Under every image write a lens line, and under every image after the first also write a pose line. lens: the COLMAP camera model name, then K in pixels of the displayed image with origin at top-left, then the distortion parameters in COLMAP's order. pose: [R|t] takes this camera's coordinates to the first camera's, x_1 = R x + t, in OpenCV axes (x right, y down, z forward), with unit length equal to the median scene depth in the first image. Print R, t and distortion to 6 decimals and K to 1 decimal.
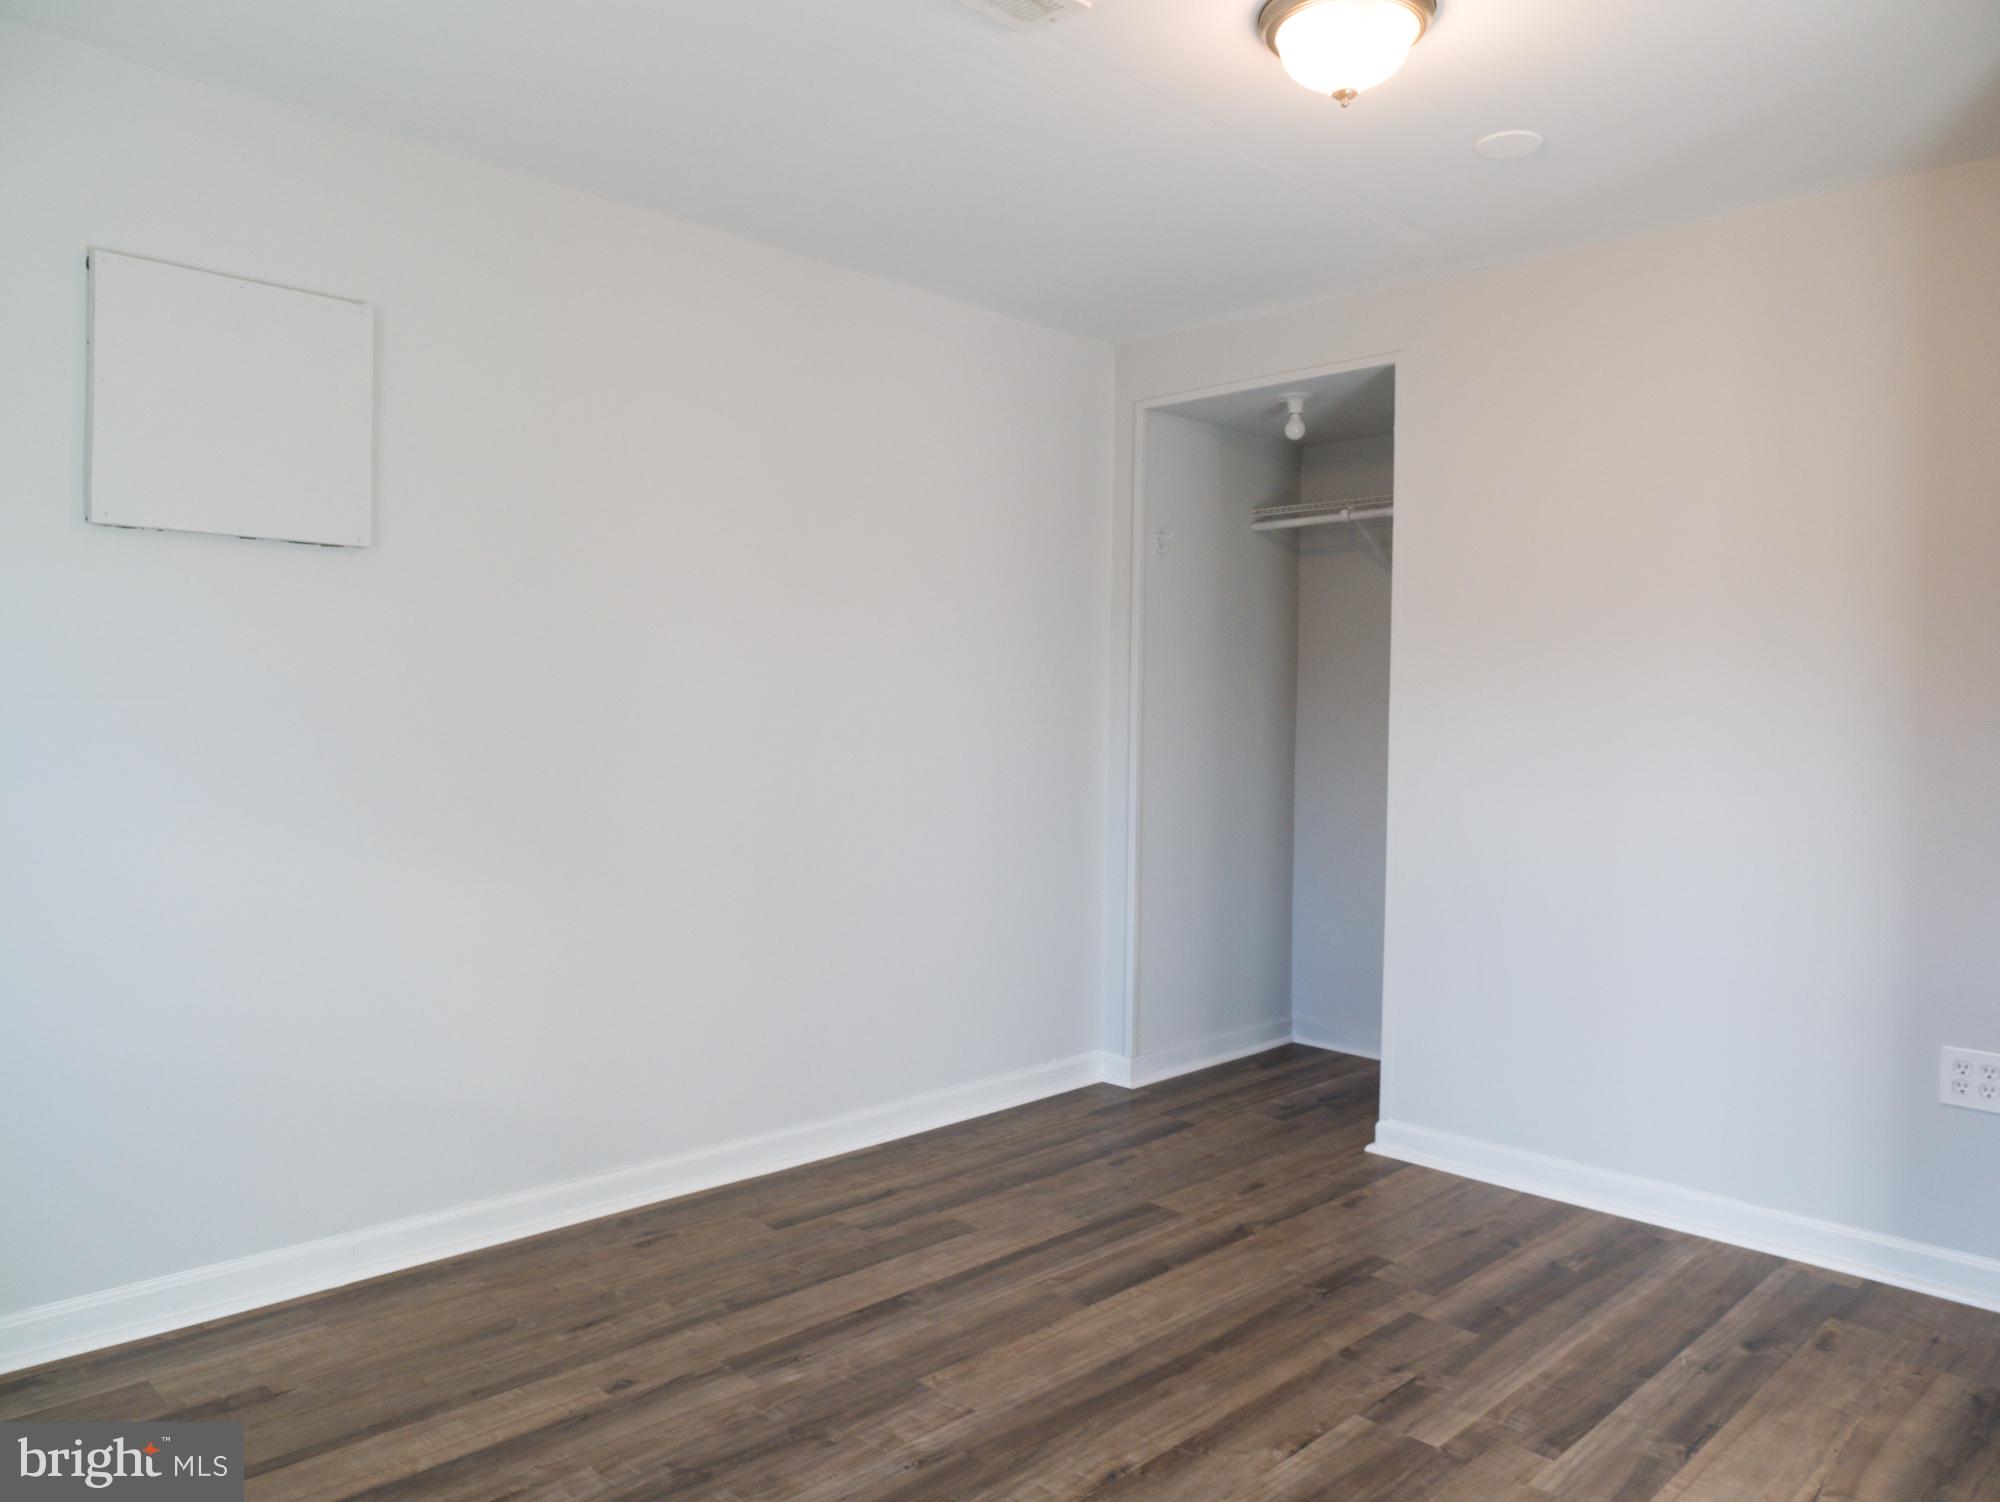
lens RADIAL K [[1401.8, 0, 1003.4], [0, 1401.8, 743.9], [0, 0, 1]] dist [-0.033621, 0.012613]
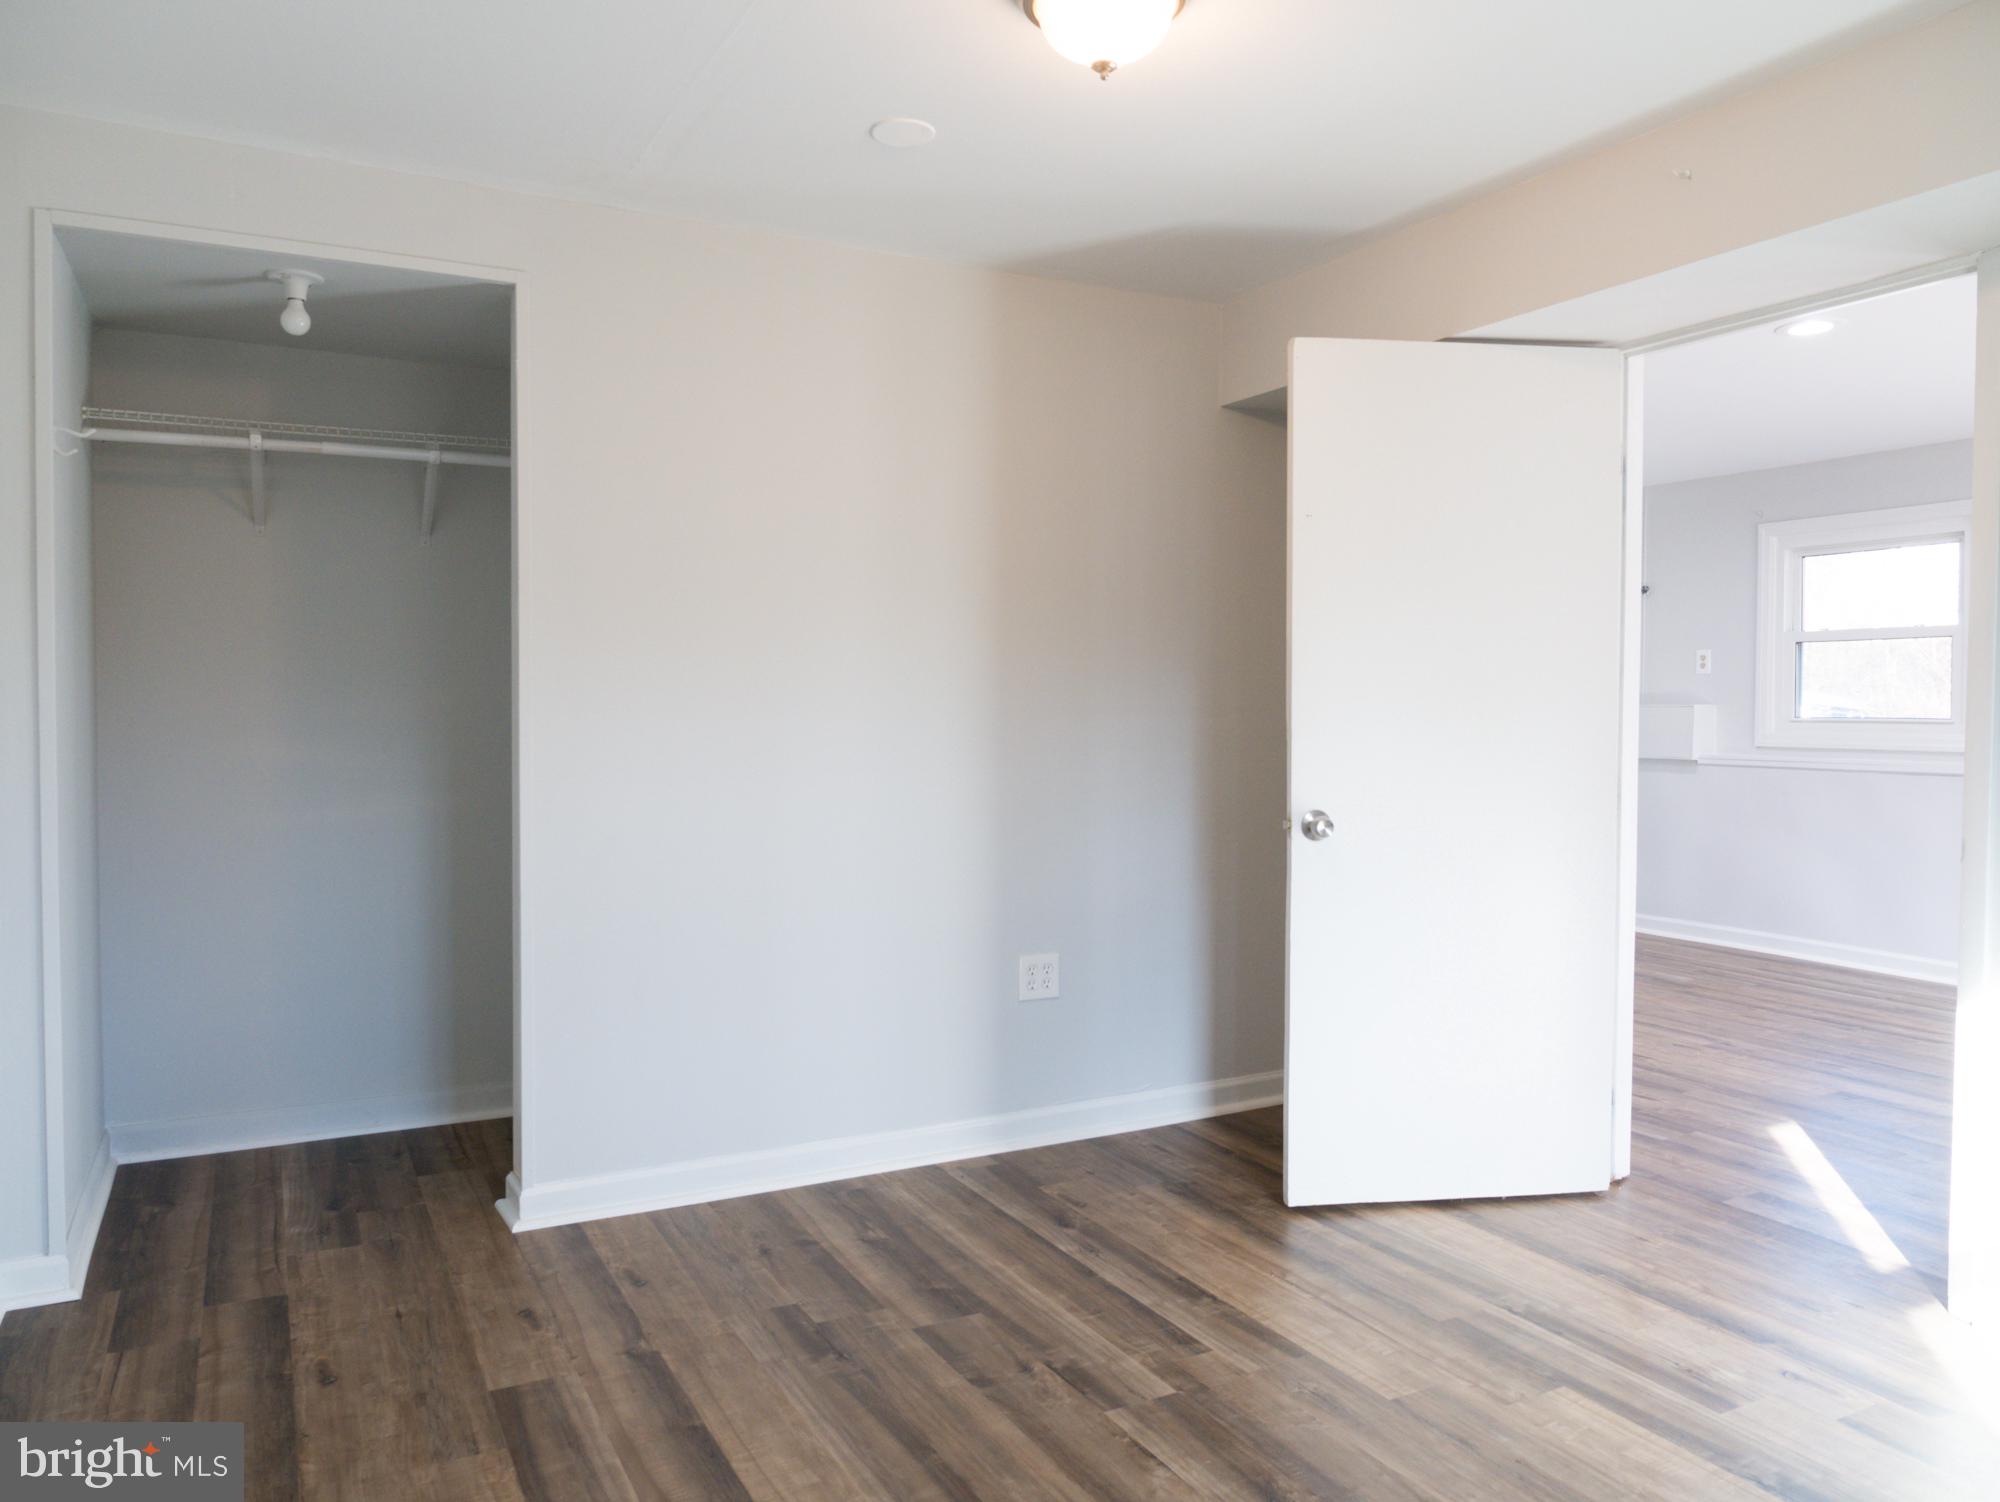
lens RADIAL K [[1401.8, 0, 999.0], [0, 1401.8, 750.1], [0, 0, 1]] dist [-0.033621, 0.012613]
pose [[0.290898, -0.043789, 0.955752, -0.571723], [0.022412, 0.998990, 0.038948, -0.027261], [-0.956492, 0.010090, 0.291585, 0.630120]]
